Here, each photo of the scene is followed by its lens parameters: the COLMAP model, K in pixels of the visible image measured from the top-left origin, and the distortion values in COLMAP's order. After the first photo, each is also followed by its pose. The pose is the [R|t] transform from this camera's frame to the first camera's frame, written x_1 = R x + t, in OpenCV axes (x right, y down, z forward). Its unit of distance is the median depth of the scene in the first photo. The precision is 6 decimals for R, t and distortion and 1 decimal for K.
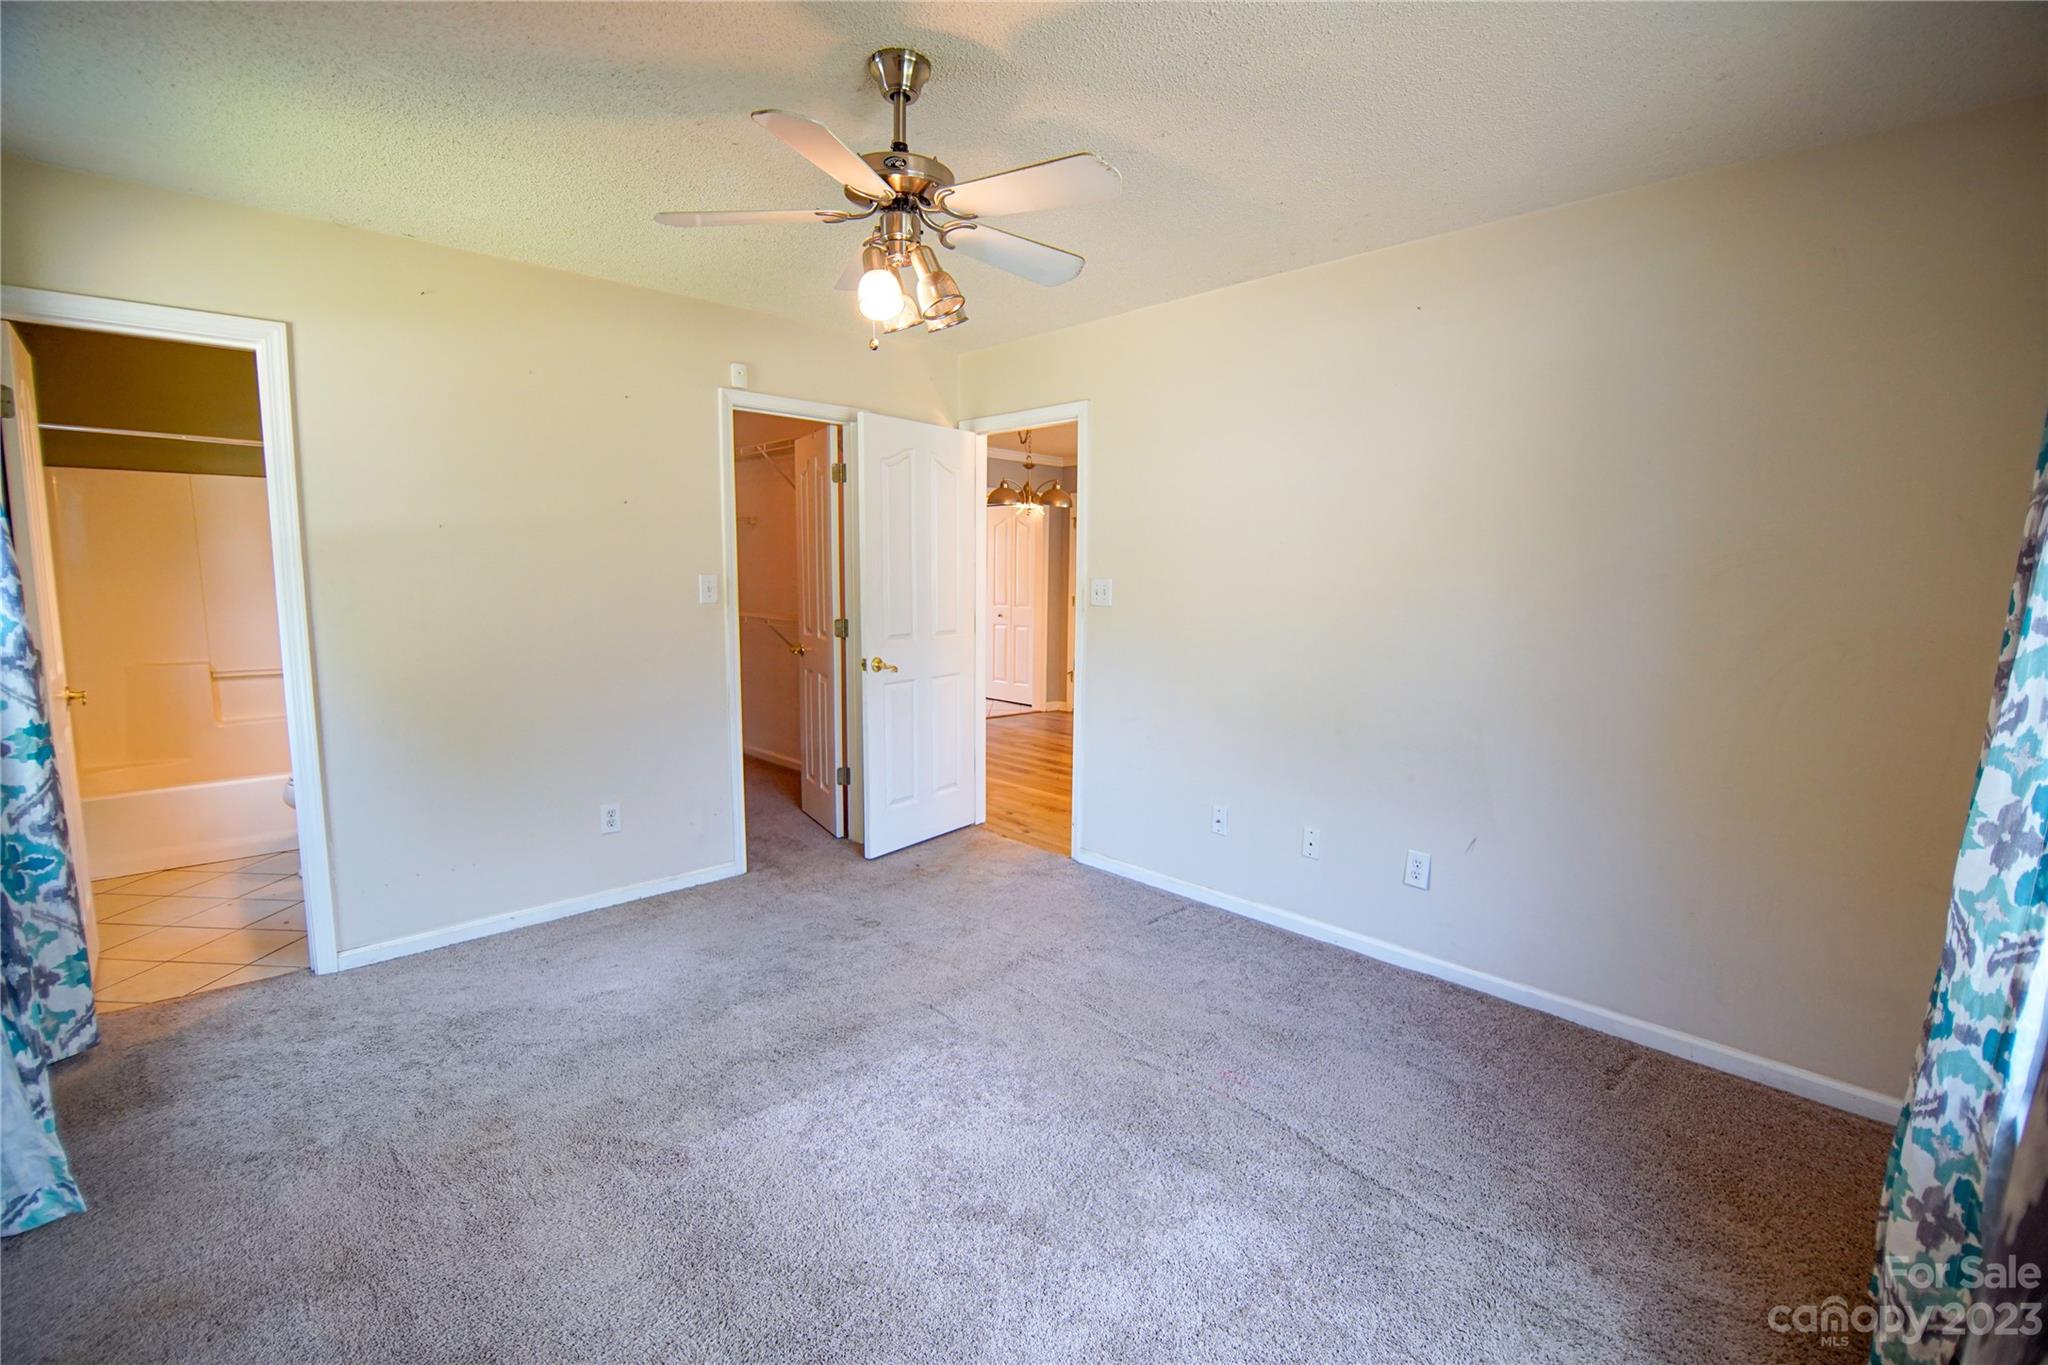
lens RADIAL K [[919.5, 0, 1024.7], [0, 919.5, 693.1], [0, 0, 1]] dist [0.002175, -0.016332]
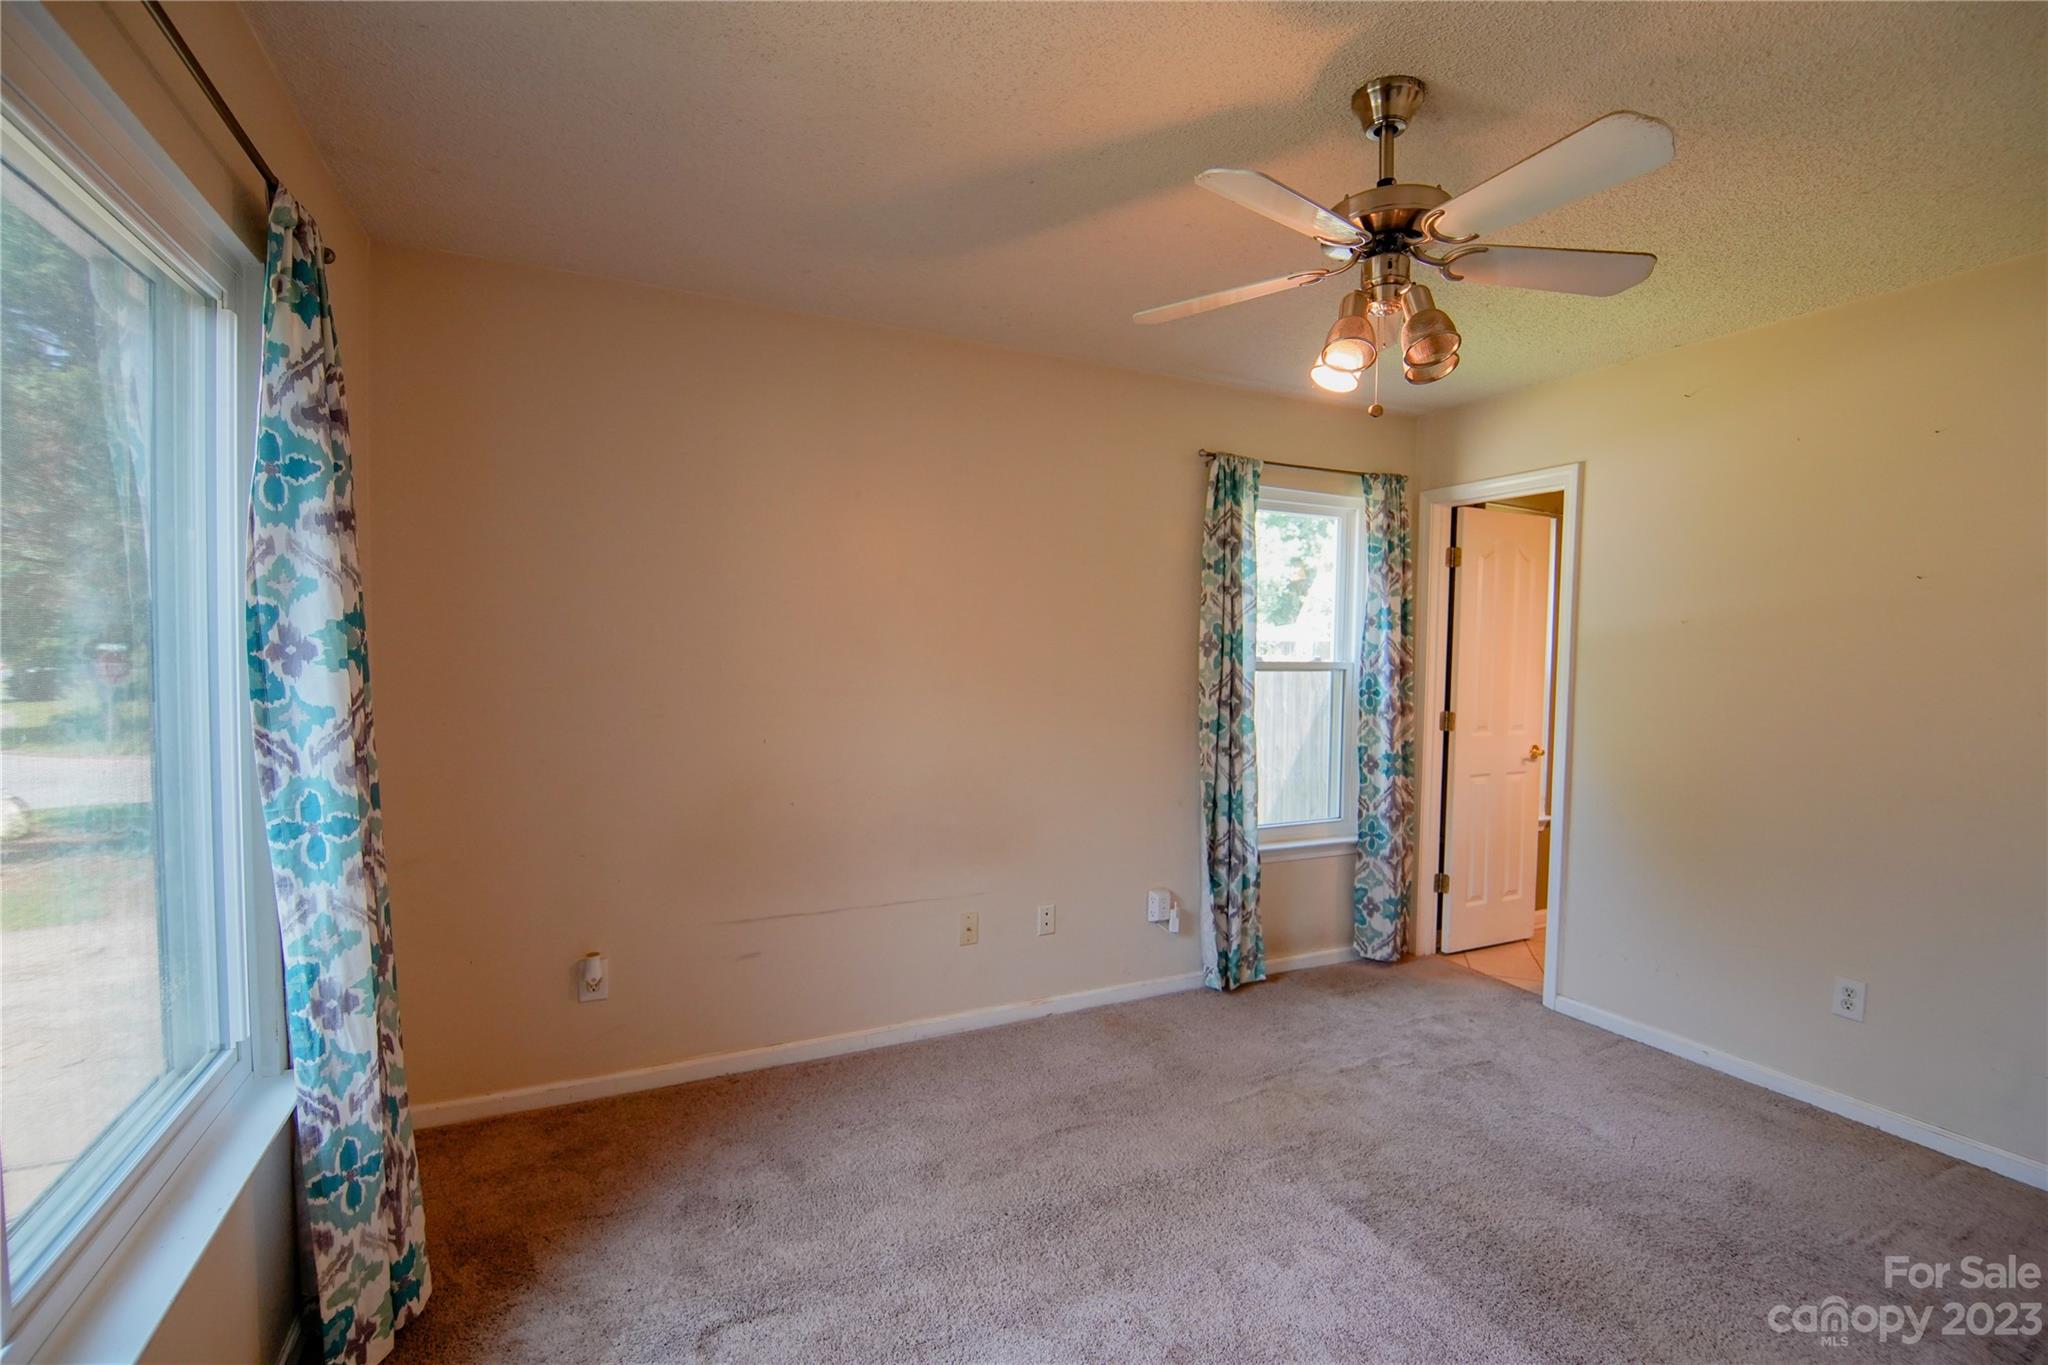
lens RADIAL K [[924.7, 0, 1024.5], [0, 924.7, 650.8], [0, 0, 1]] dist [0.000529, -0.016241]
pose [[-0.323998, -0.009160, -0.946013, 0.719117], [-0.138764, 0.989598, 0.037943, -0.121058], [0.935826, 0.143566, -0.321899, 0.859228]]
